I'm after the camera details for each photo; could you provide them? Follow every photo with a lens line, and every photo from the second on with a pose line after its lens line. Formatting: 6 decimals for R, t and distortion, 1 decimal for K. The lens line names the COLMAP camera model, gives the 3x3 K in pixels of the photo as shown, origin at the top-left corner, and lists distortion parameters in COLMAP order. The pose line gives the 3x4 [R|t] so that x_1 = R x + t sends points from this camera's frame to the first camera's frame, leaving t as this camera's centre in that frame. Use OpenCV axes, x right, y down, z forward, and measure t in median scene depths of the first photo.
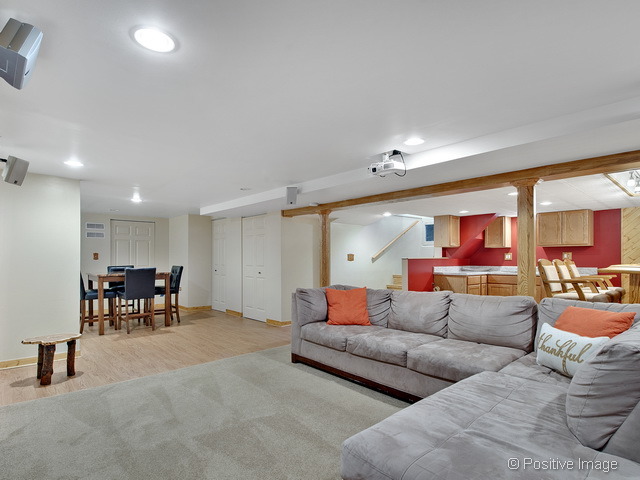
lens RADIAL K [[349.0, 0, 321.3], [0, 349.0, 254.5], [0, 0, 1]] dist [0.001667, 0.000269]
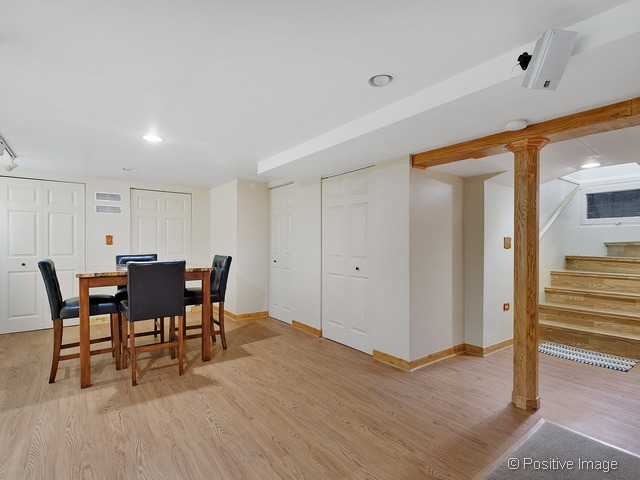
lens RADIAL K [[325.9, 0, 320.0], [0, 325.9, 240.0], [0, 0, 1]] dist [-0.002535, -0.000378]
pose [[0.996082, 0.003305, -0.088371, -0.191565], [-0.003284, 0.999995, 0.000381, 0.004414], [0.088372, -0.000090, 0.996088, 0.446798]]
